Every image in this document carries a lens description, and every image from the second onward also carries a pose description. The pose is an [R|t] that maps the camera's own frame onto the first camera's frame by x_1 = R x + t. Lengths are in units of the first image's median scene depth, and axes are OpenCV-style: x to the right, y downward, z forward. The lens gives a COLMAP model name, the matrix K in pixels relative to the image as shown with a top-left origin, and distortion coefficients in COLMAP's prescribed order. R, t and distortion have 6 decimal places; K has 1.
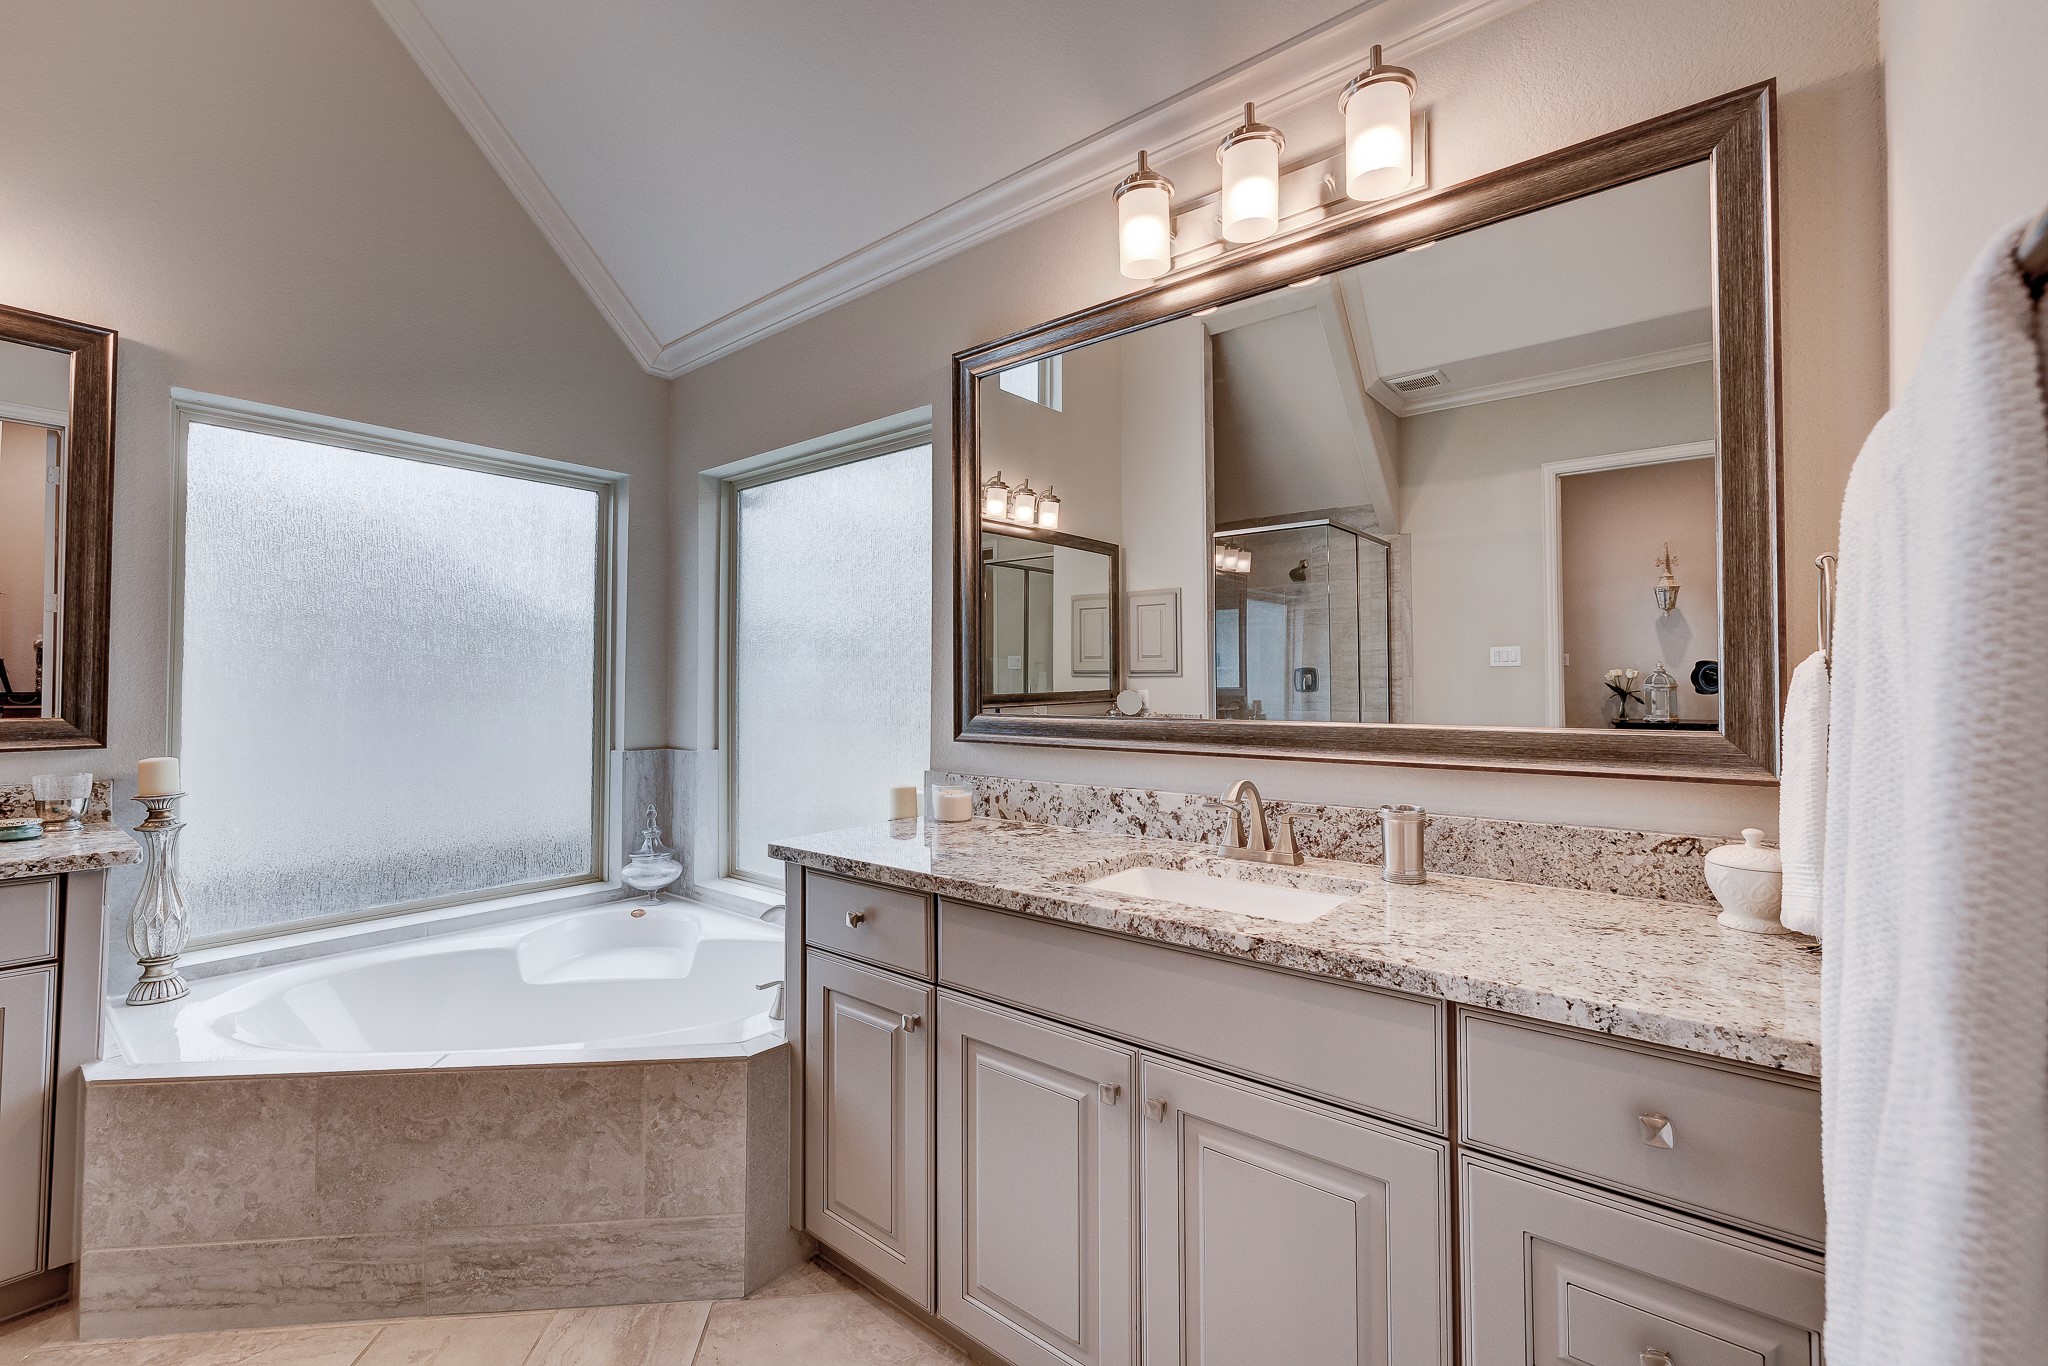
lens RADIAL K [[837.5, 0, 1031.7], [0, 837.5, 675.1], [0, 0, 1]] dist [-0.002057, -0.000097]
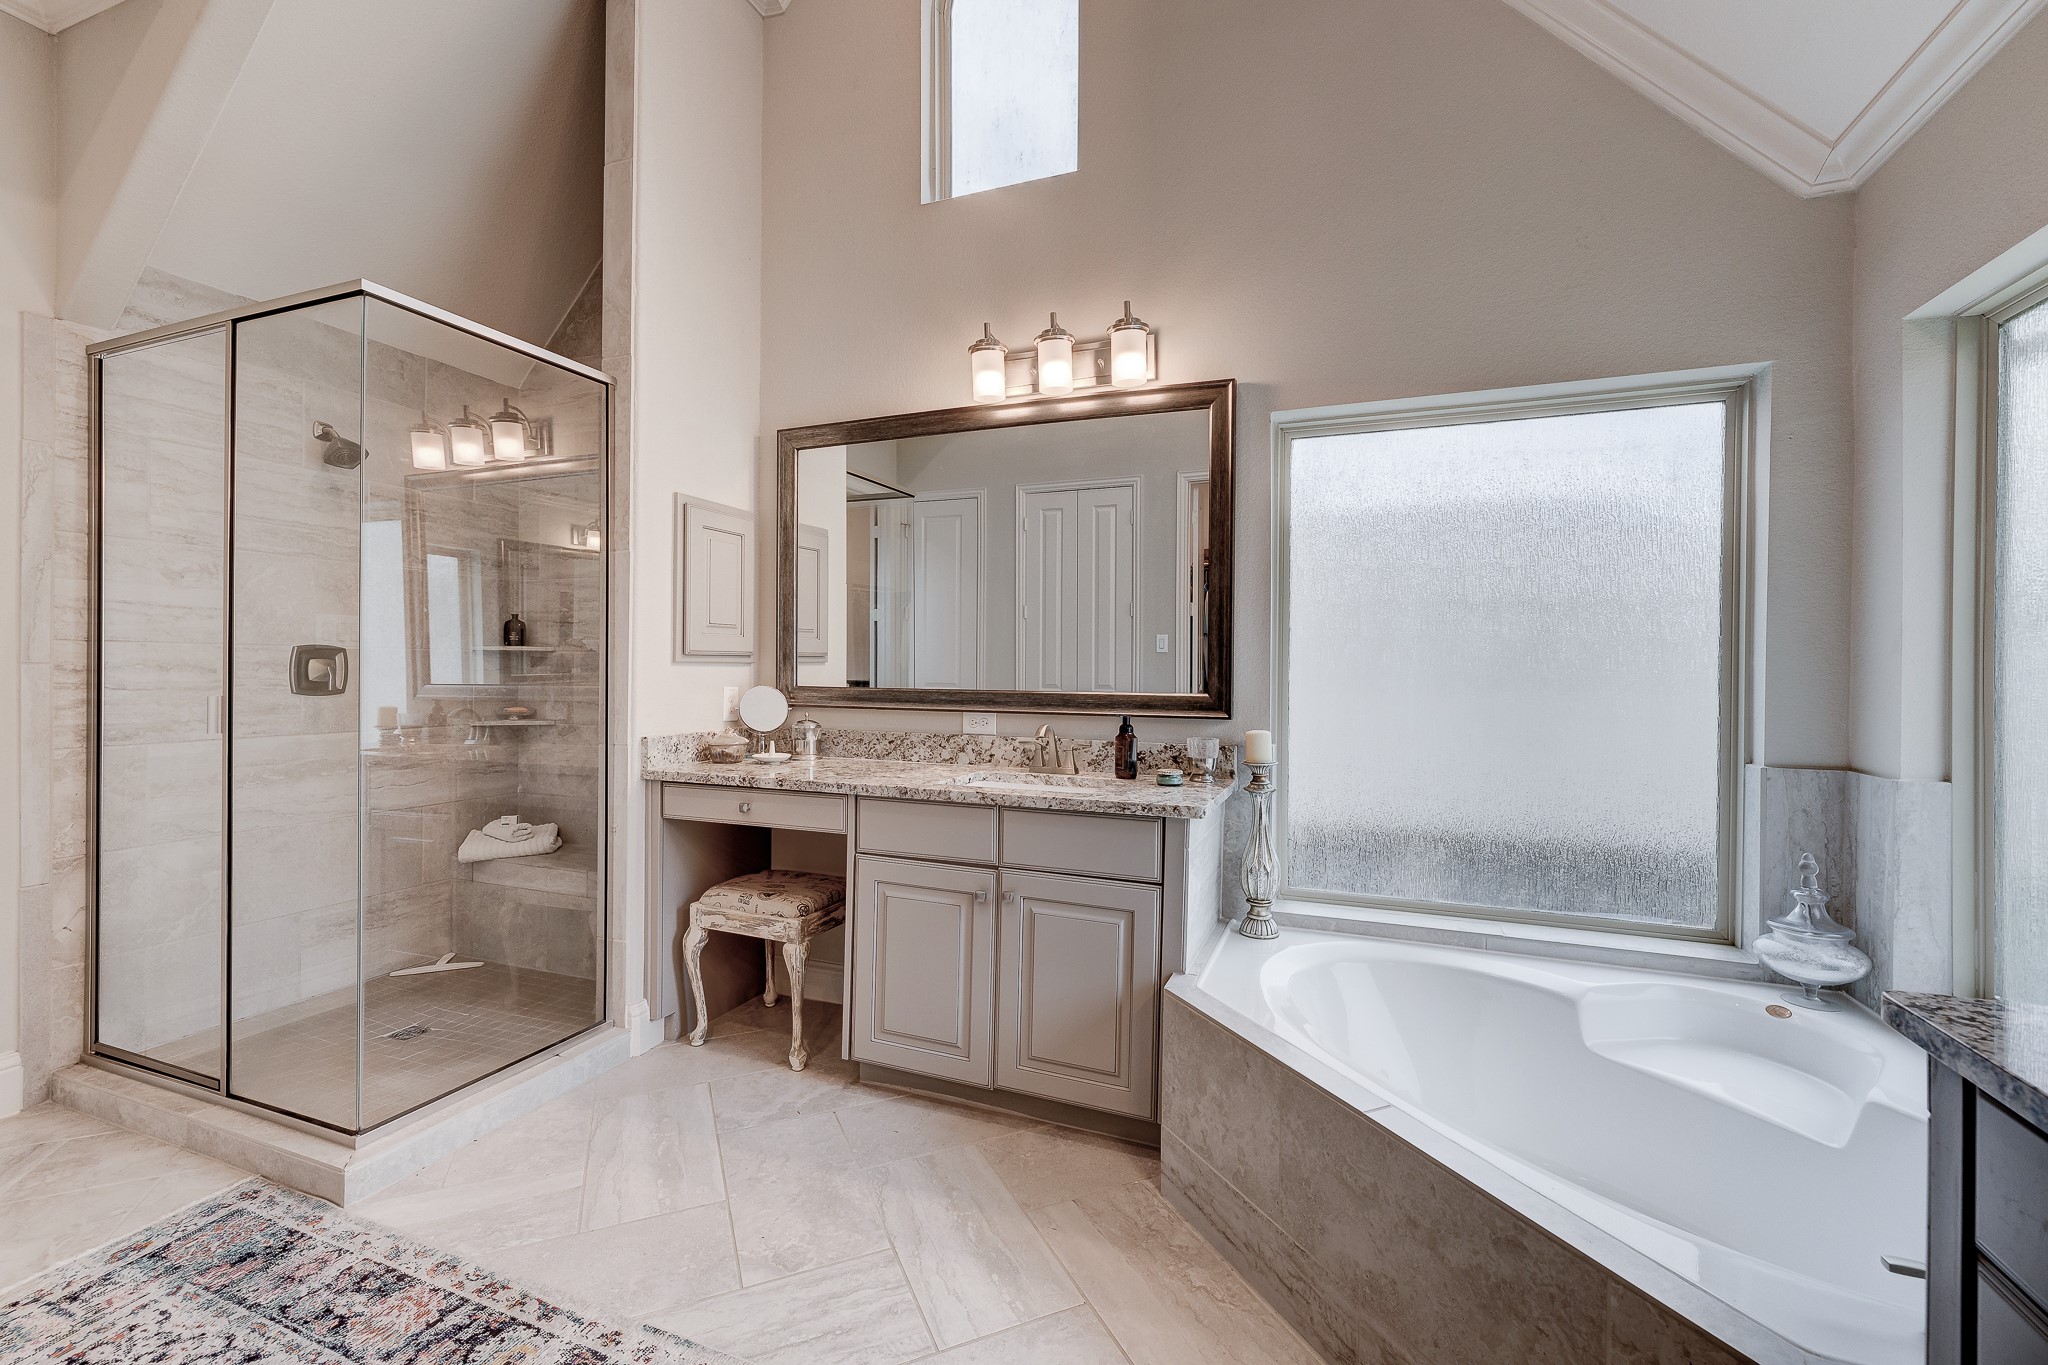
lens RADIAL K [[861.9, 0, 1013.9], [0, 861.9, 670.3], [0, 0, 1]] dist [-0.001937, 0.000697]
pose [[0.287445, 0.005464, -0.957782, 0.014569], [0.006333, 0.999951, 0.007605, 0.001978], [0.957776, -0.008251, 0.287396, 0.230281]]
